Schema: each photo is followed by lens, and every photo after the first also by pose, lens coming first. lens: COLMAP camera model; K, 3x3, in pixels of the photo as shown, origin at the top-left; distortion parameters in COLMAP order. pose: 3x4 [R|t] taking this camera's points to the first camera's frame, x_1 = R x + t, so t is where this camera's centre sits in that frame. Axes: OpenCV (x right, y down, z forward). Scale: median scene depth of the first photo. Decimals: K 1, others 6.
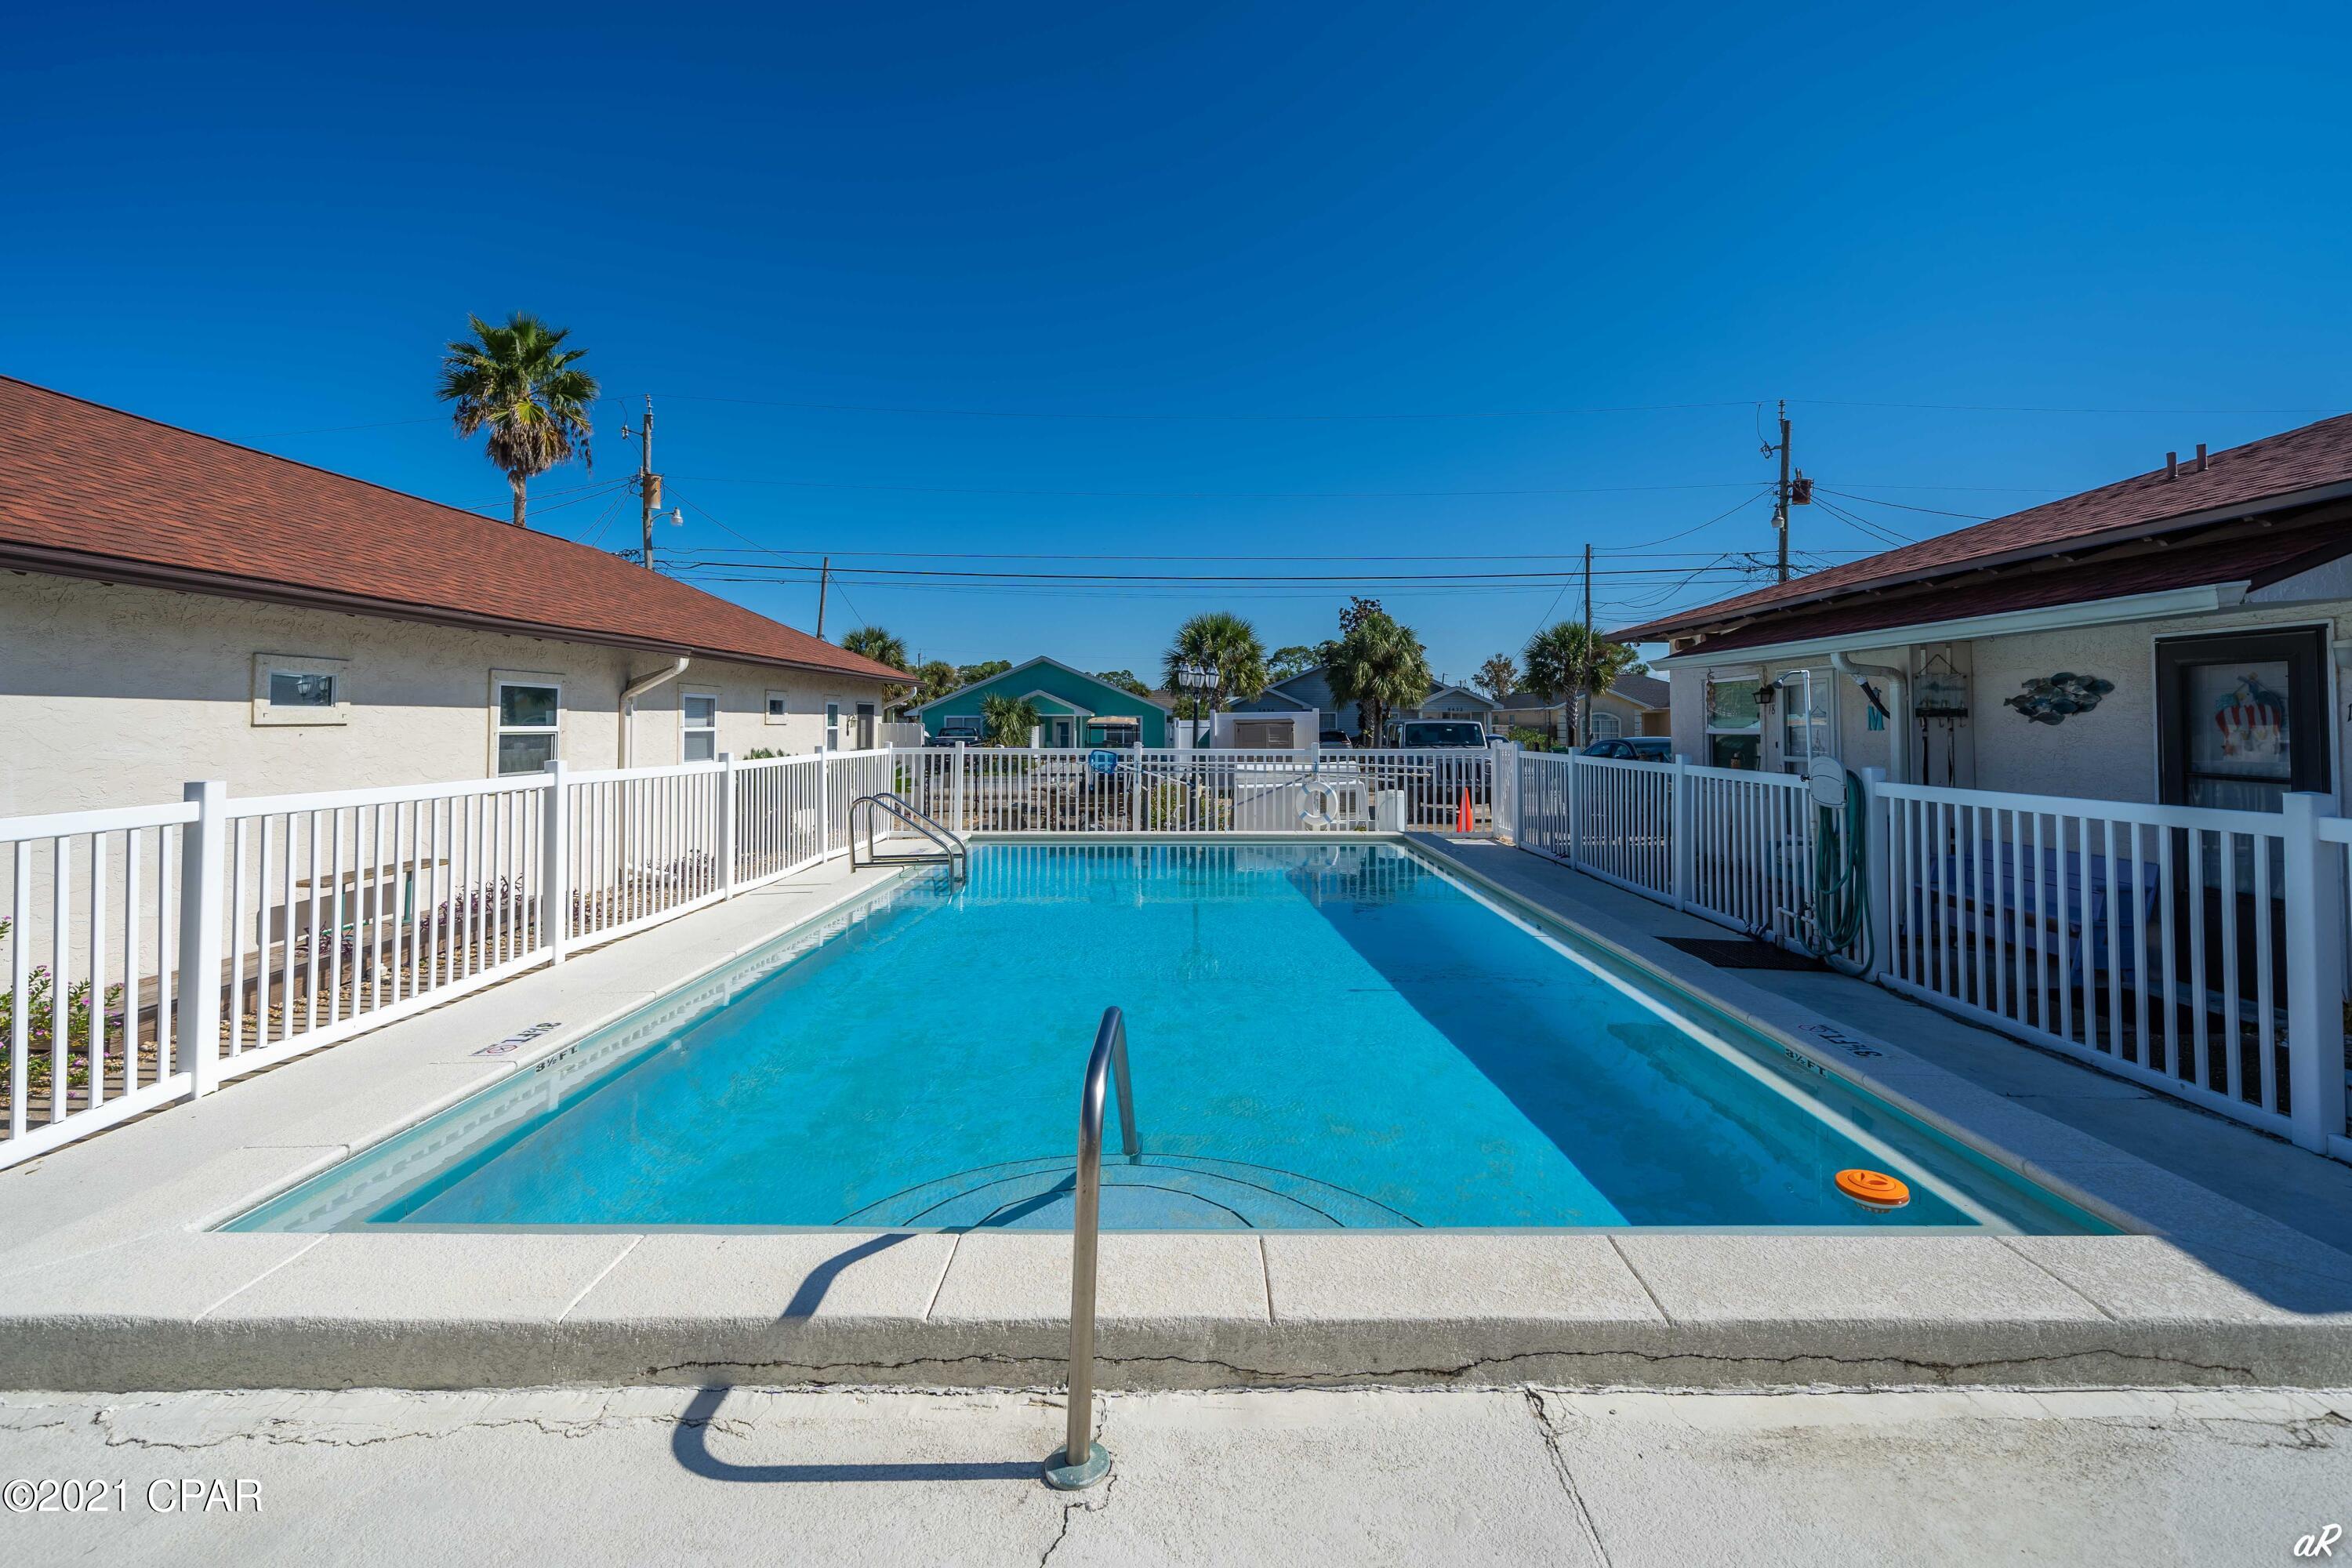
lens RADIAL K [[1045.0, 0, 1177.7], [0, 1045.0, 650.5], [0, 0, 1]] dist [-0.000111, -0.000595]
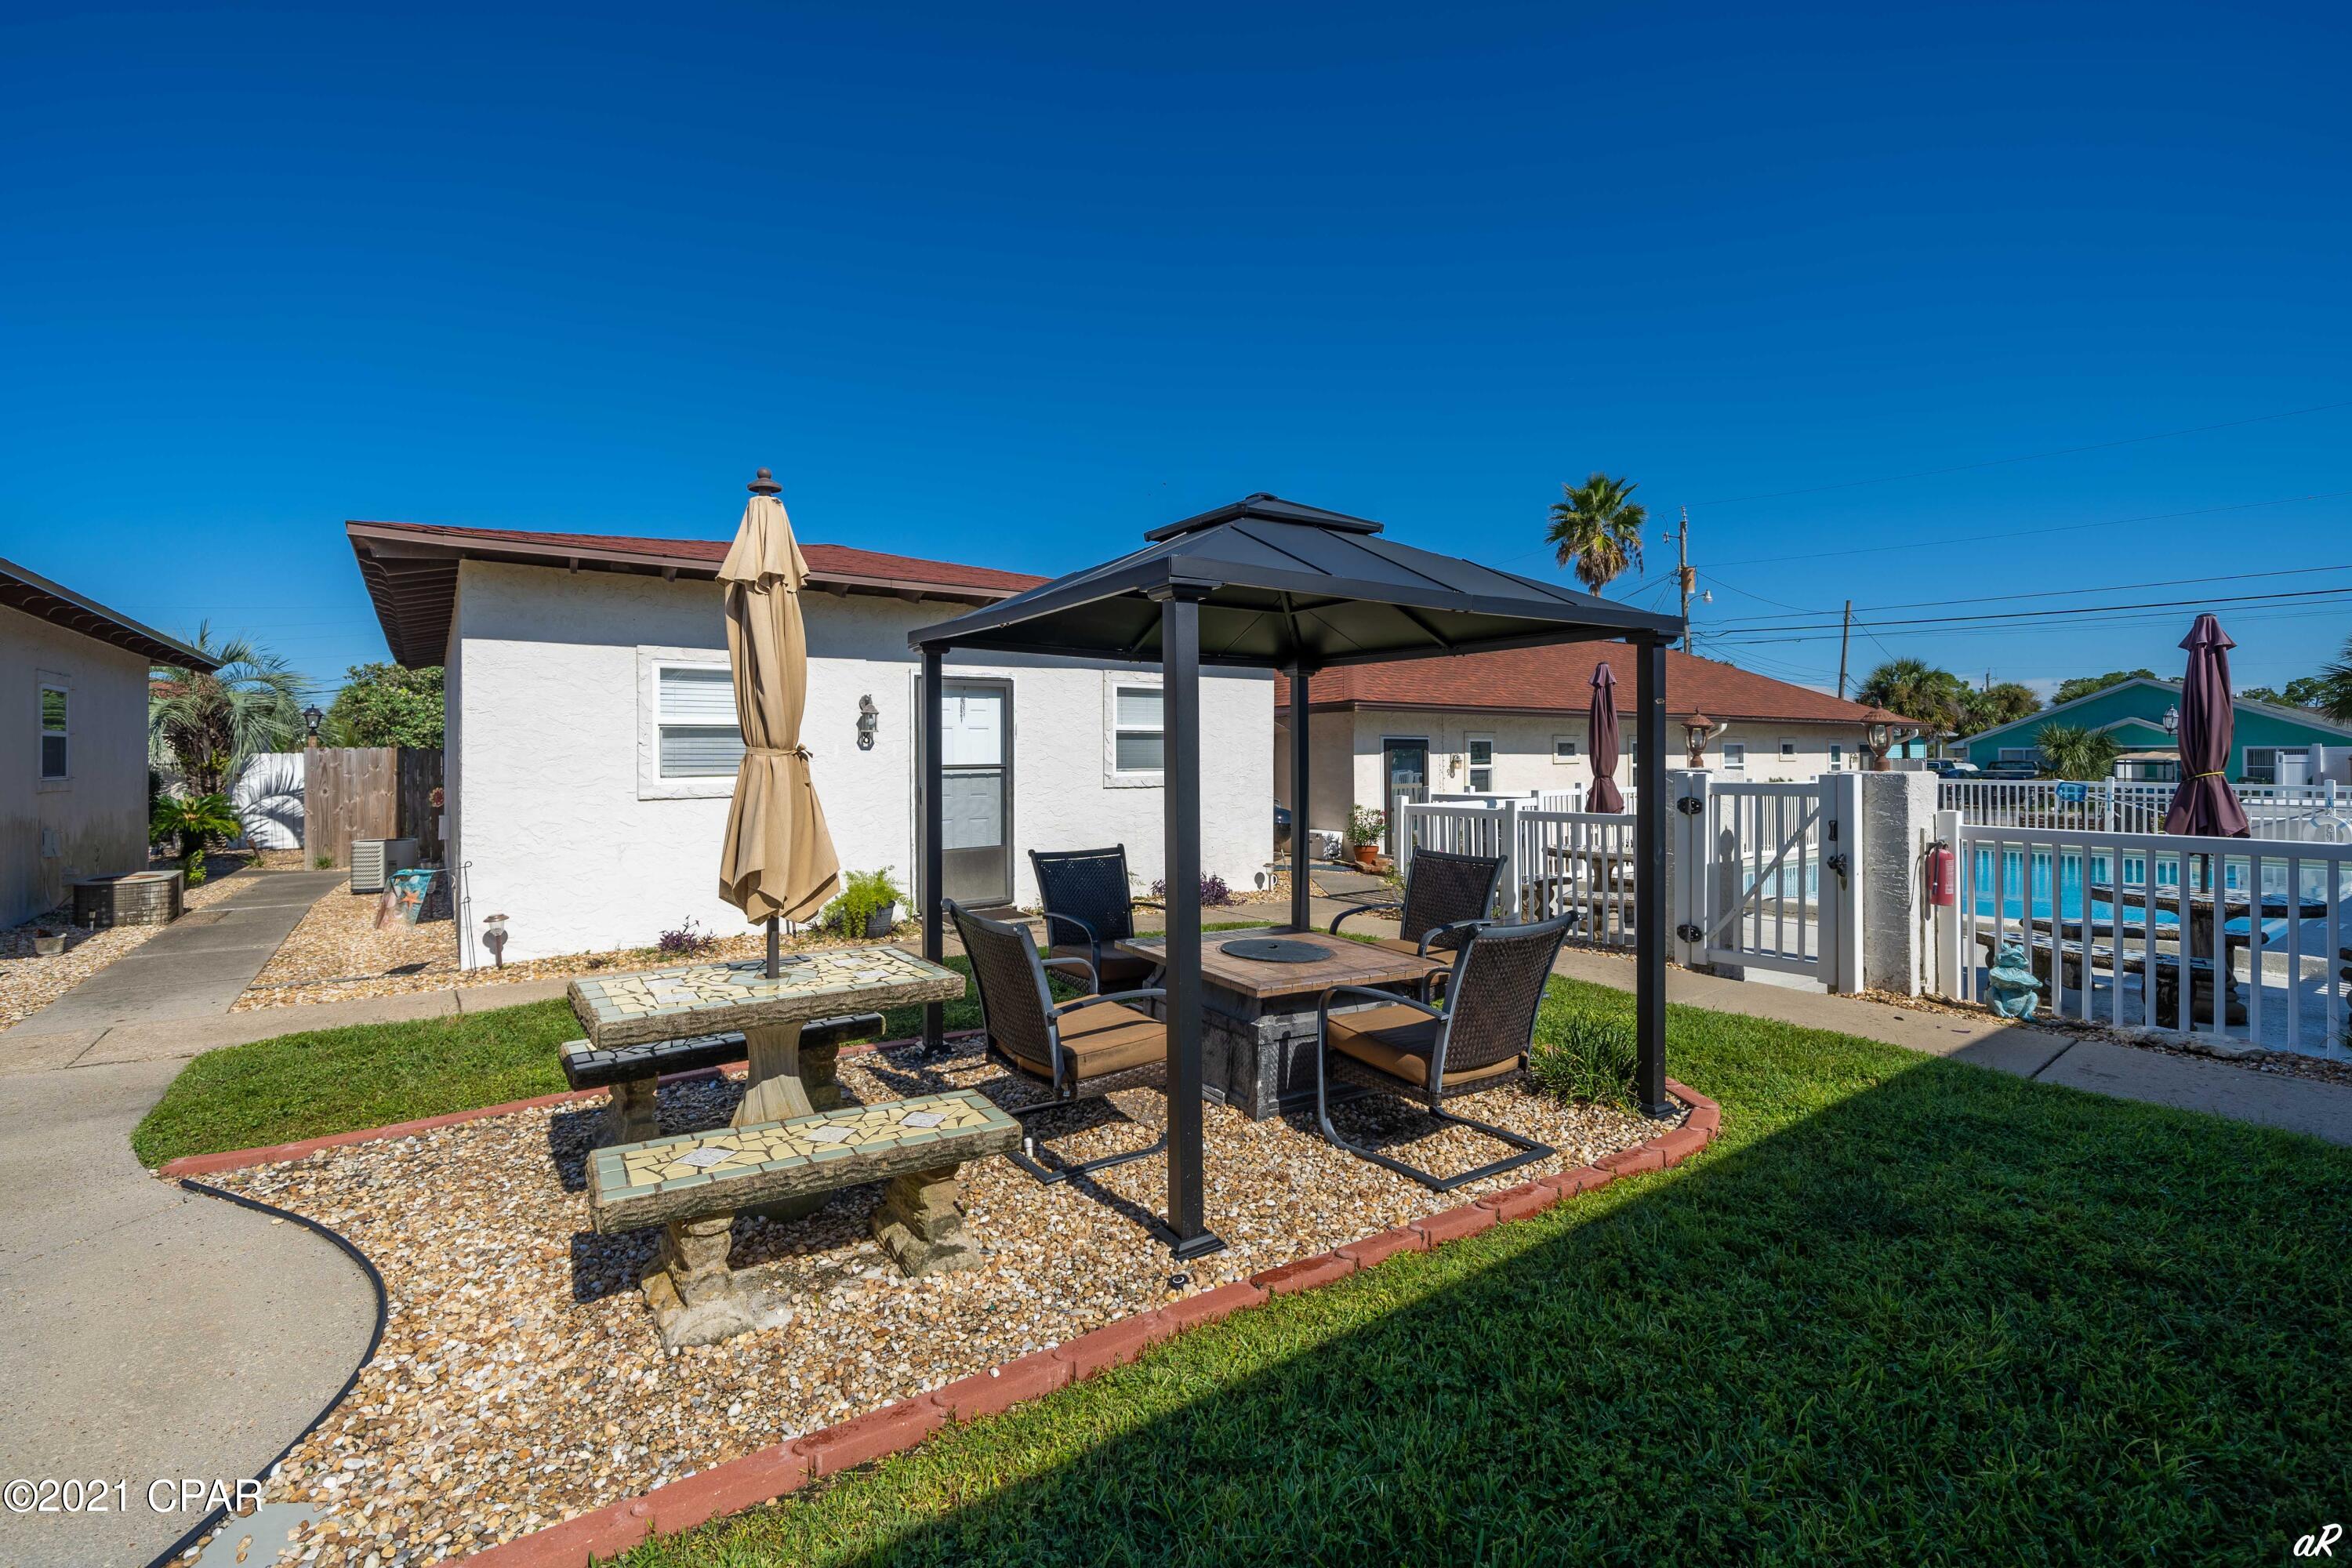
lens RADIAL K [[1036.6, 0, 1172.7], [0, 1036.6, 759.9], [0, 0, 1]] dist [-0.001306, -0.000469]
pose [[0.606450, 0.002675, -0.795117, 0.460359], [0.057377, 0.997240, 0.047118, -0.090581], [0.793049, -0.074196, 0.604623, -1.043599]]
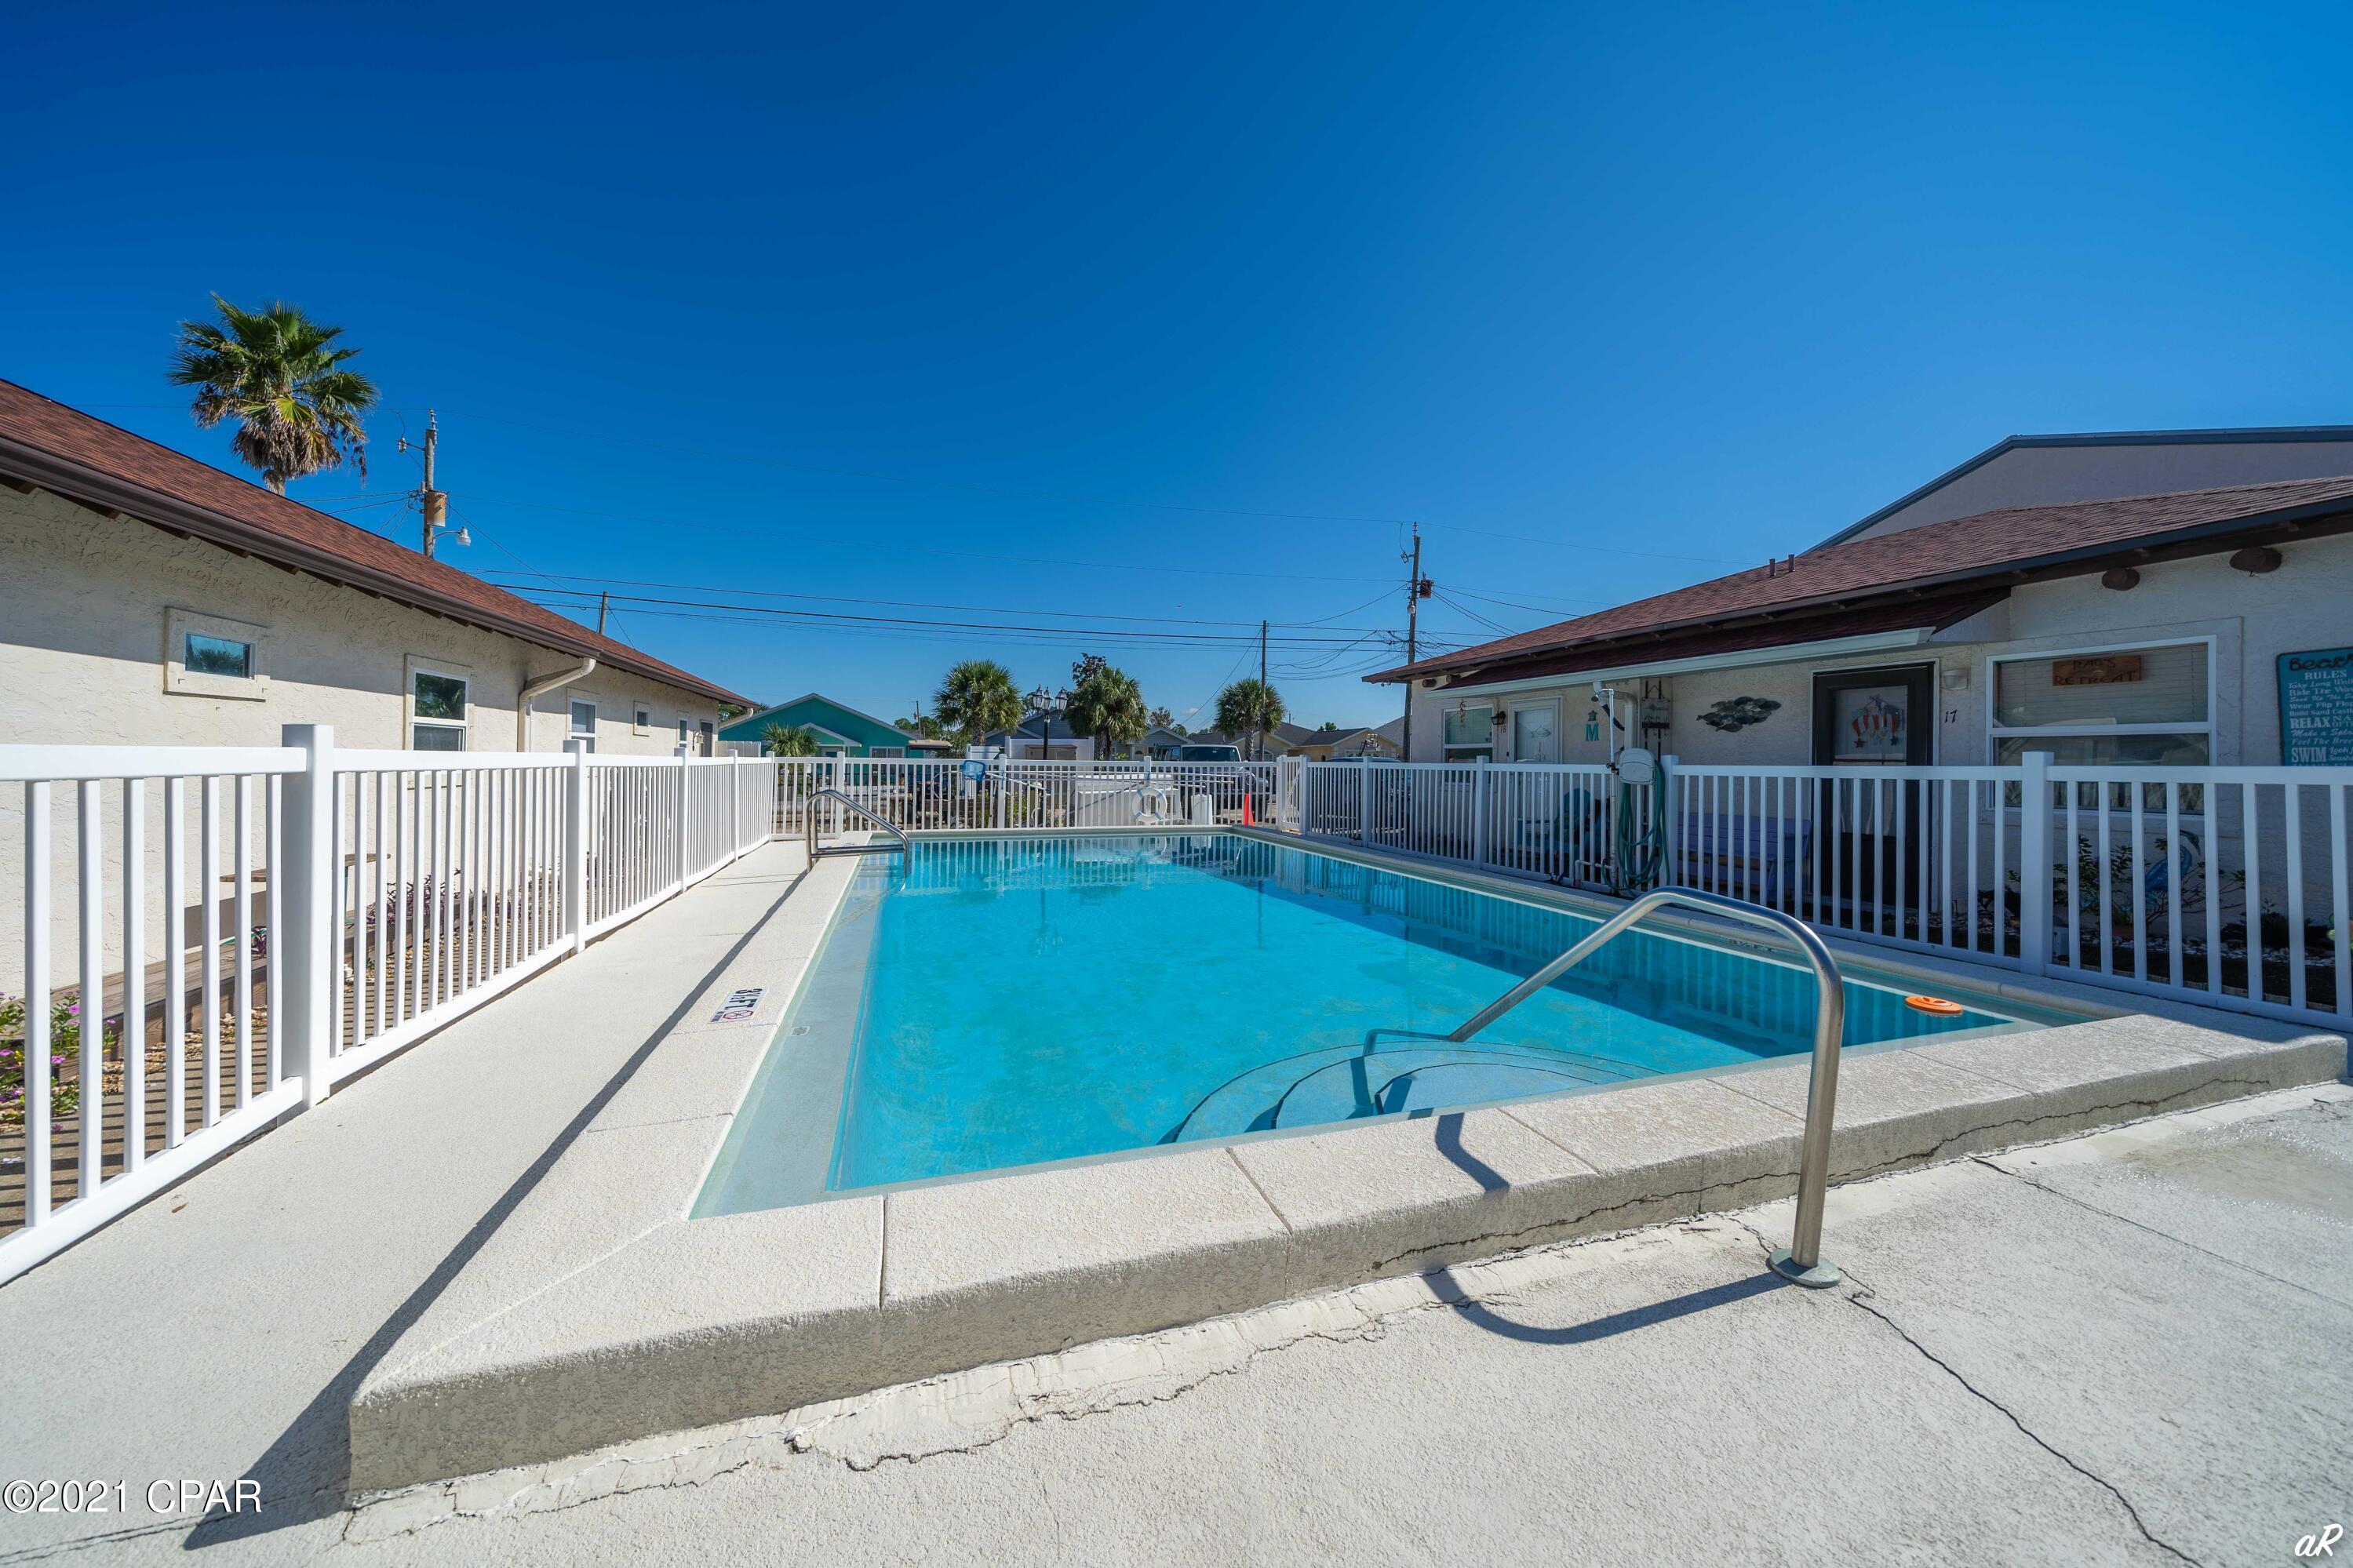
lens RADIAL K [[841.1, 0, 1166.0], [0, 841.1, 728.7], [0, 0, 1]] dist [-0.005638, -0.000188]
pose [[0.953013, 0.017945, 0.302396, -0.267834], [-0.027761, 0.999217, 0.028194, 0.050137], [-0.301653, -0.035264, 0.952765, 0.095924]]
